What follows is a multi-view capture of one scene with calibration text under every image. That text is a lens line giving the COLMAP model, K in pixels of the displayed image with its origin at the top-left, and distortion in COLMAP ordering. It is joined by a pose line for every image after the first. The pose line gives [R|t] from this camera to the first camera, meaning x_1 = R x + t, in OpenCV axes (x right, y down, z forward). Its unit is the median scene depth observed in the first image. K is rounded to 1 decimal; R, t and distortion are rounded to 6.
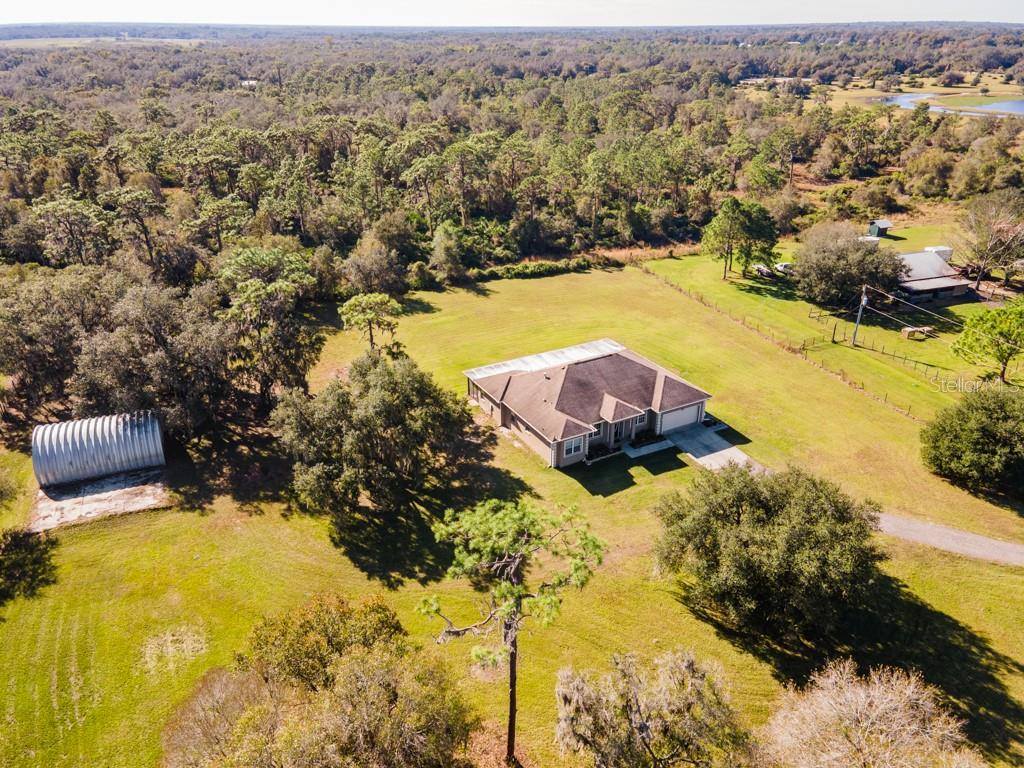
lens RADIAL K [[759.9, 0, 514.9], [0, 759.9, 349.6], [0, 0, 1]] dist [0.054616, 0.001798]
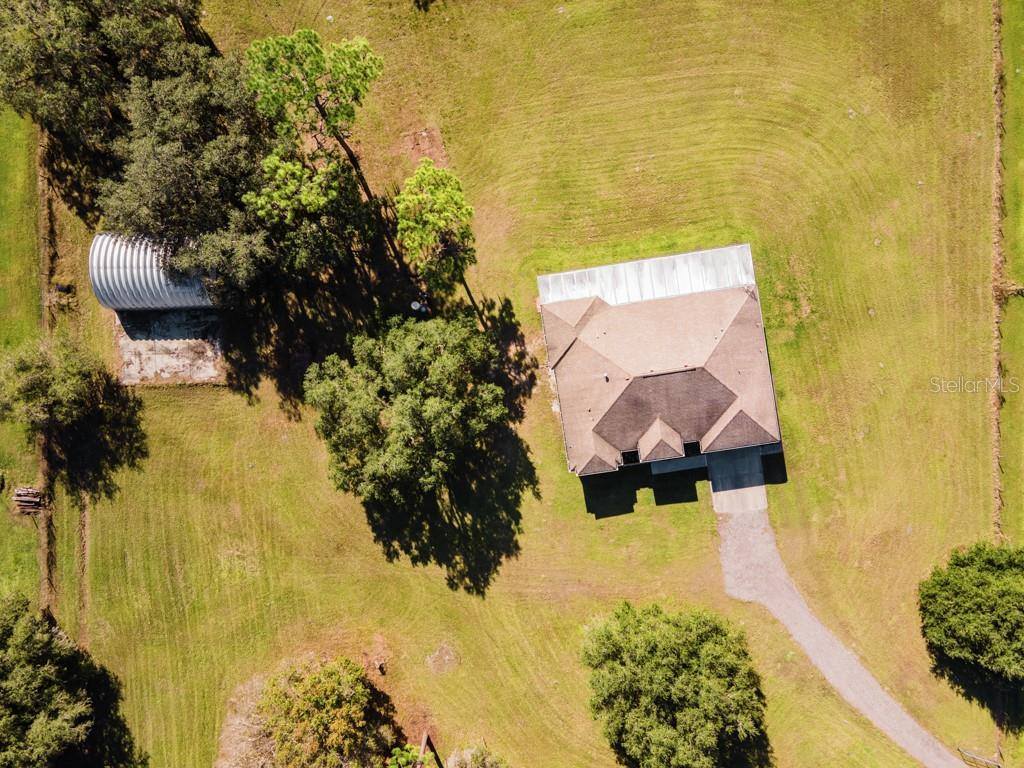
lens RADIAL K [[741.6, 0, 479.4], [0, 741.6, 383.1], [0, 0, 1]] dist [0.053422, 0.002835]
pose [[0.935266, 0.353896, -0.005947, -0.079199], [-0.133768, 0.368974, 0.919763, -0.660293], [0.327695, -0.859428, 0.392428, 0.548656]]
